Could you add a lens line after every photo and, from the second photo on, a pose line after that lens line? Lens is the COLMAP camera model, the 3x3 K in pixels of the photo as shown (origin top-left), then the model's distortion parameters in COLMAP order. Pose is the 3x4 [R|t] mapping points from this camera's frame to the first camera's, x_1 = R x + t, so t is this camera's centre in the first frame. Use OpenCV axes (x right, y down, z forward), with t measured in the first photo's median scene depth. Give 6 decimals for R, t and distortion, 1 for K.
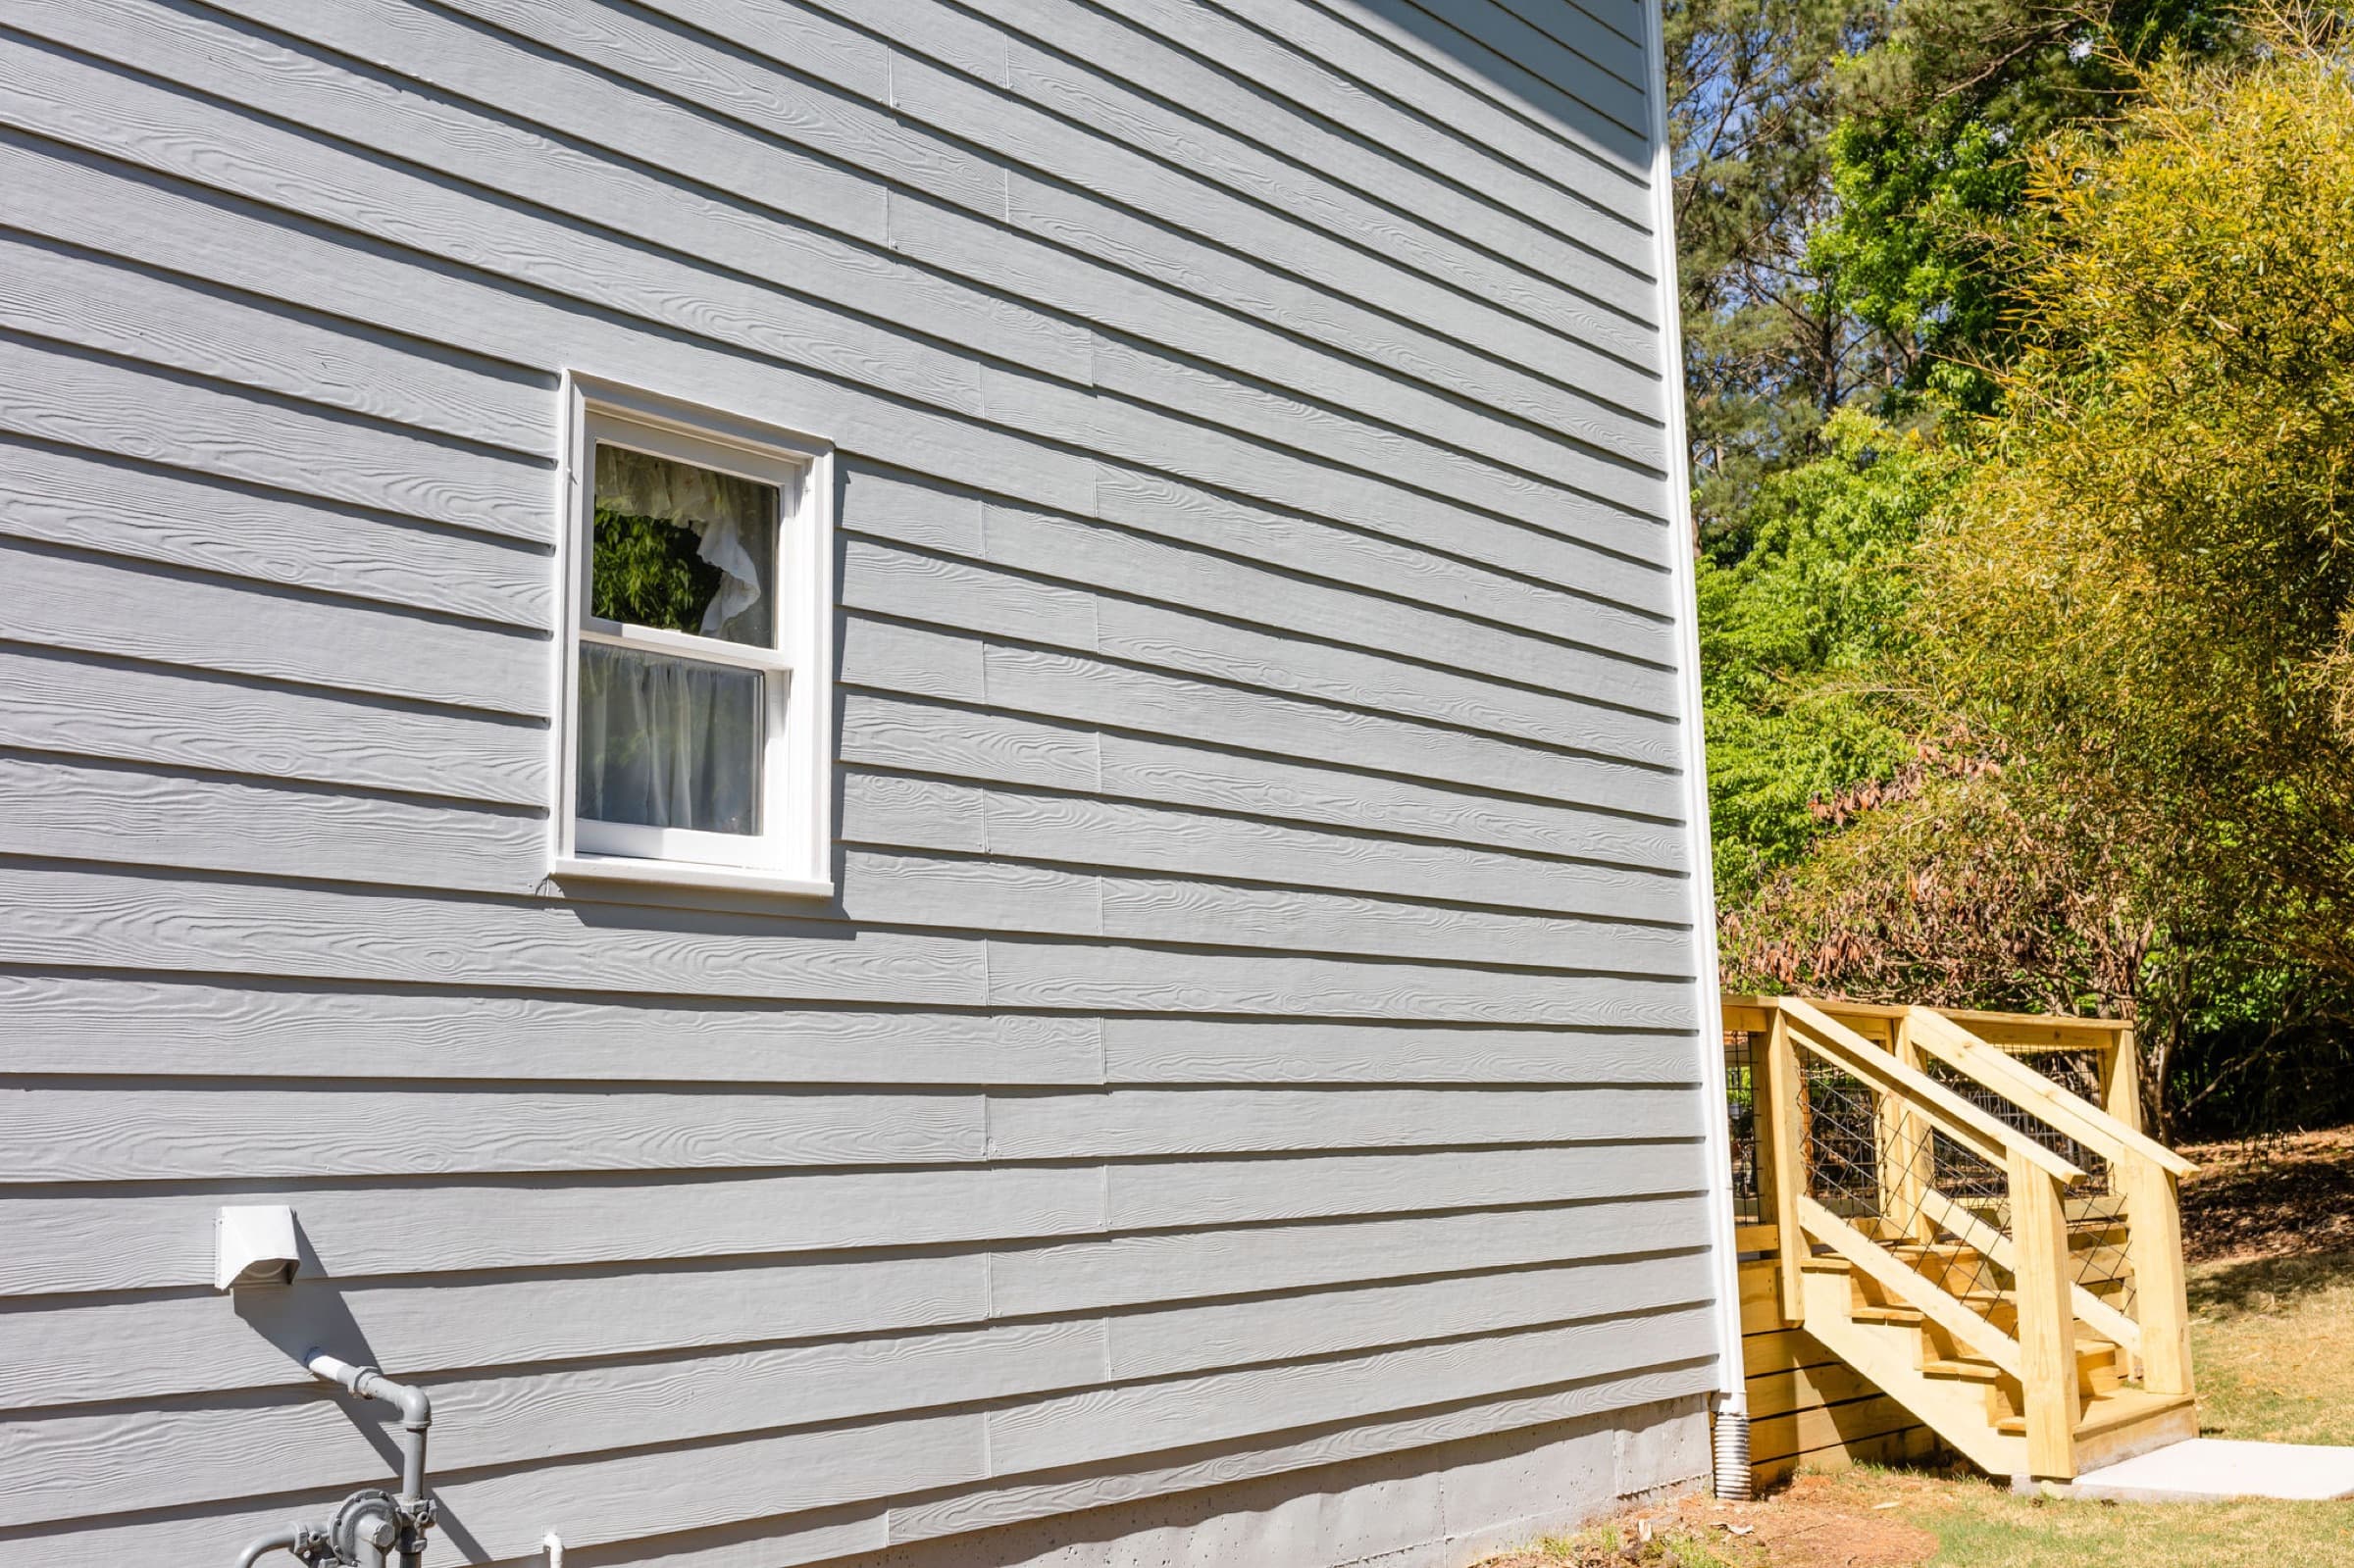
lens RADIAL K [[2227.4, 0, 1177.0], [0, 2227.4, 784.0], [0, 0, 1]] dist [-0.065311, 0.092300]
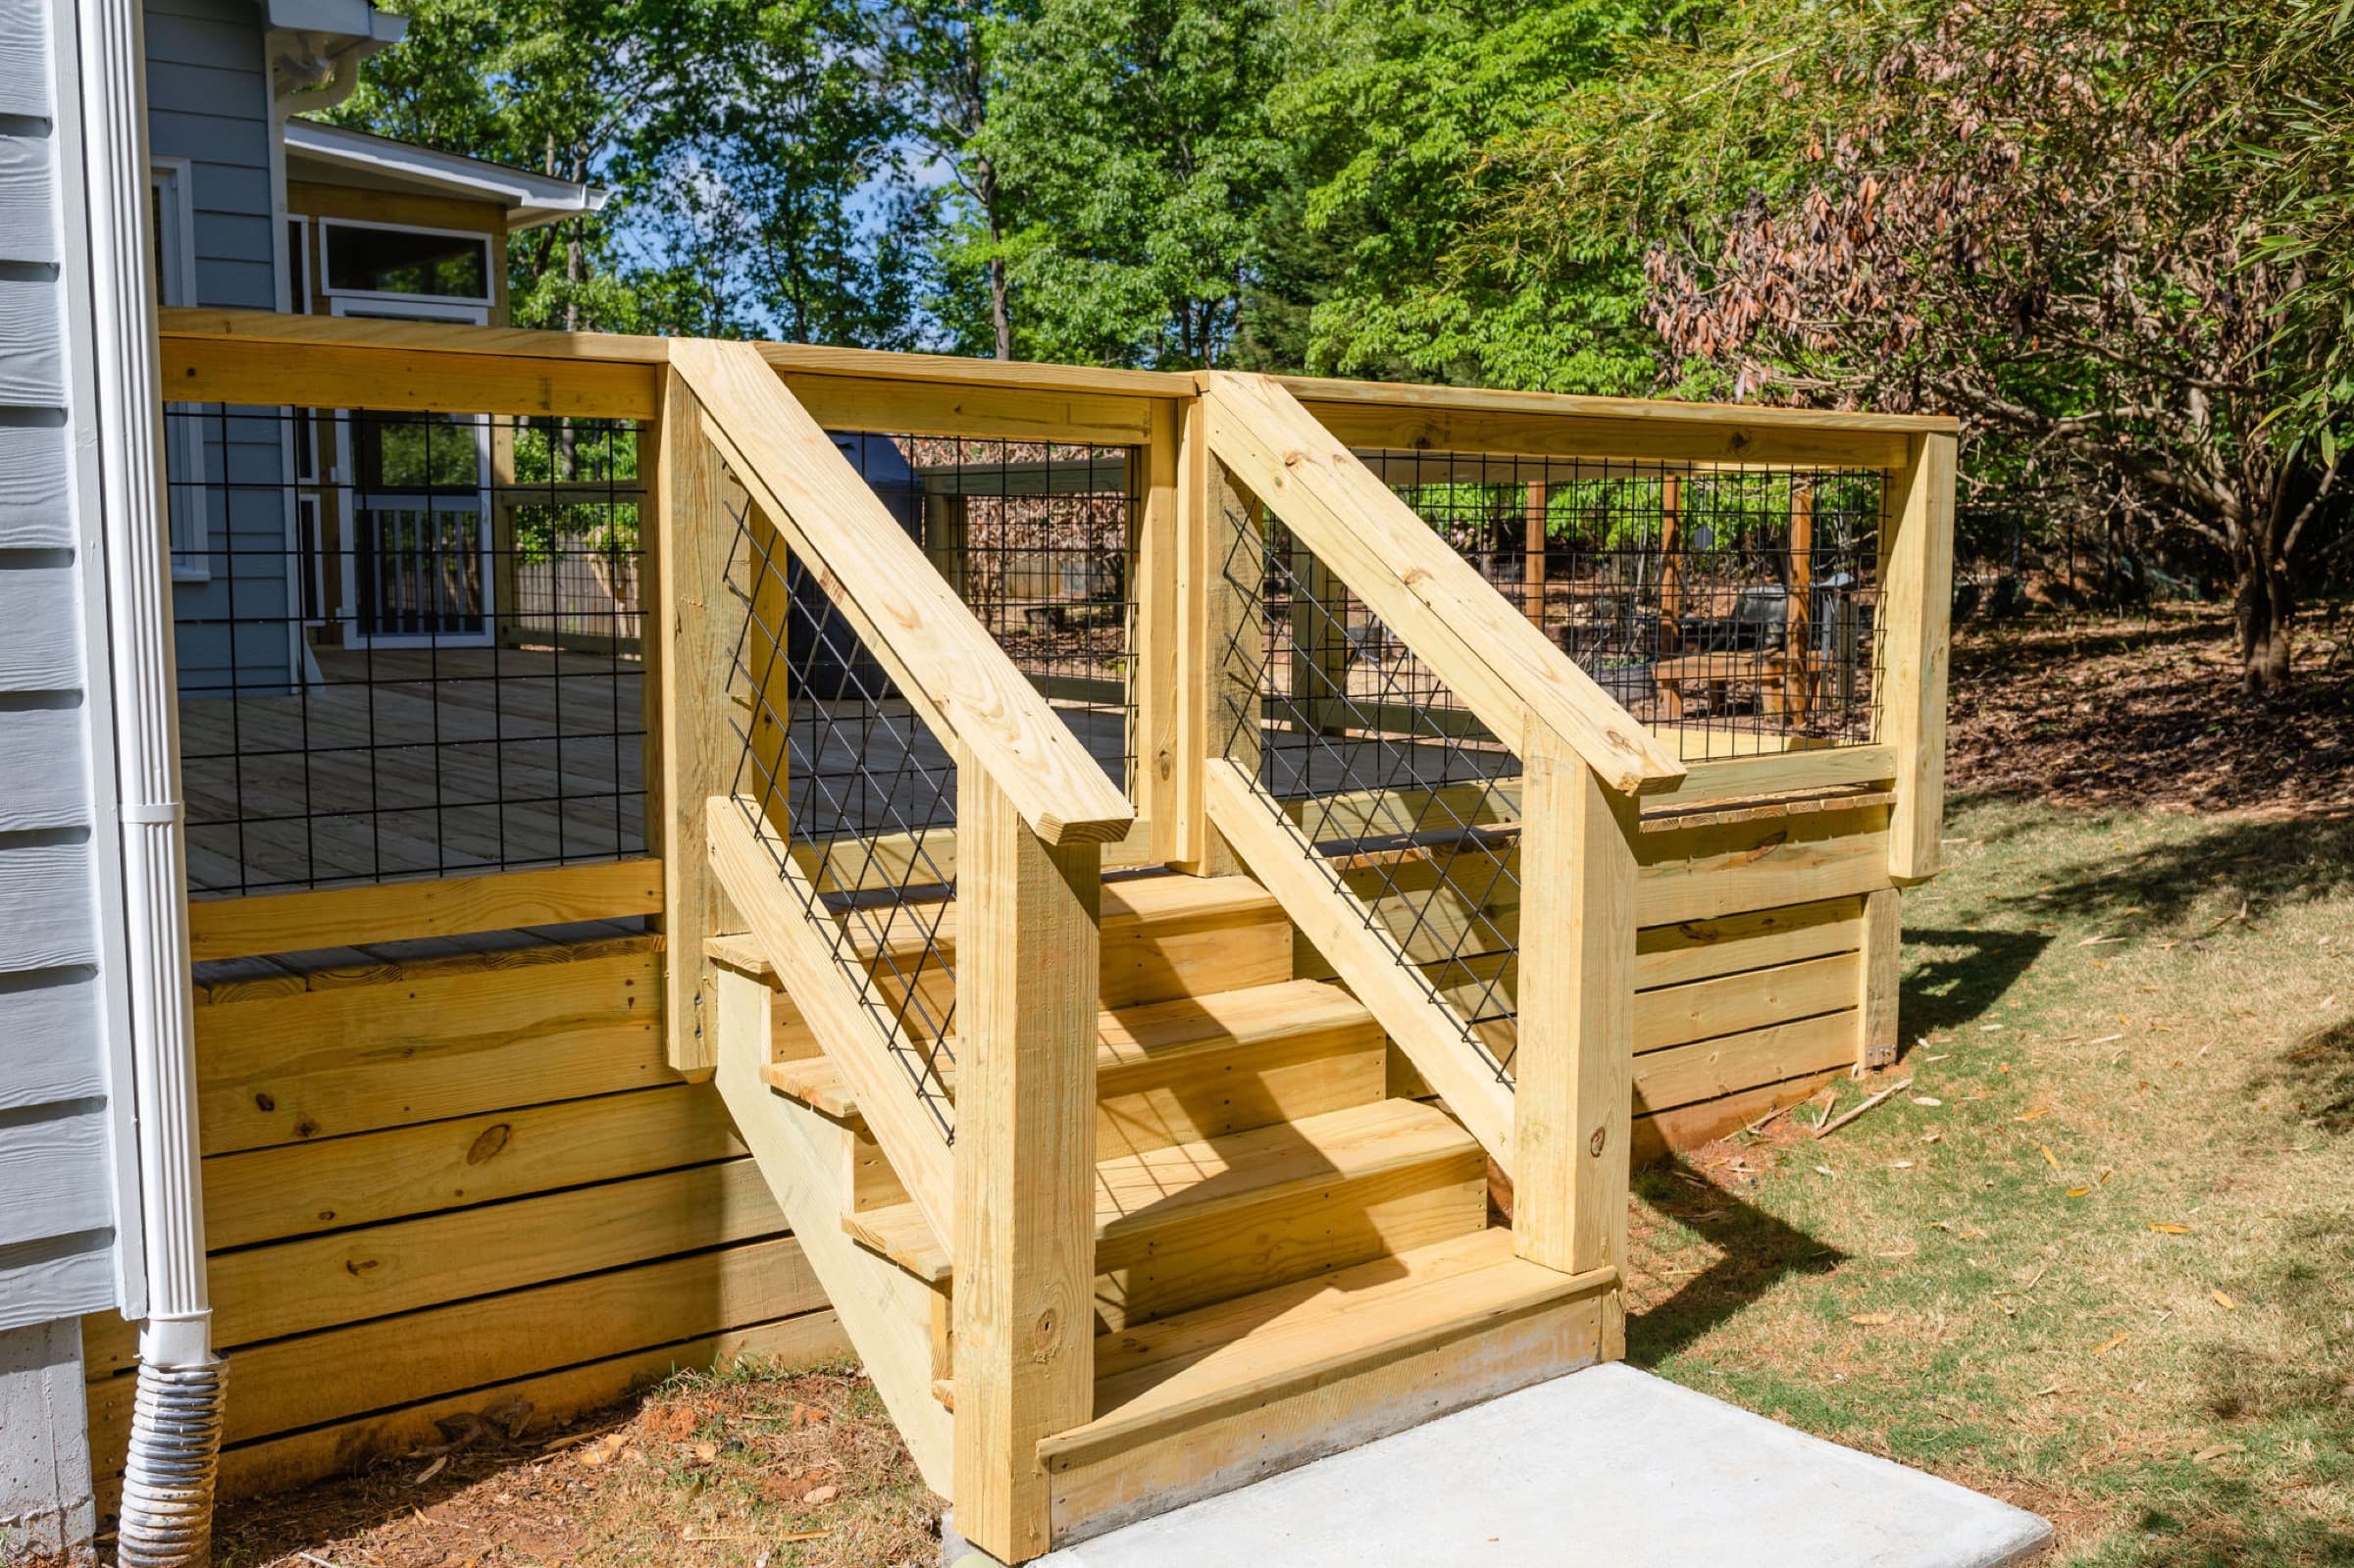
lens RADIAL K [[2351.0, 0, 1220.6], [0, 2351.0, 780.3], [0, 0, 1]] dist [-0.077747, 0.097352]
pose [[0.992918, 0.031384, -0.114578, 0.435371], [-0.000421, 0.965397, 0.260783, 0.062265], [0.118798, -0.258888, 0.958574, 0.571734]]
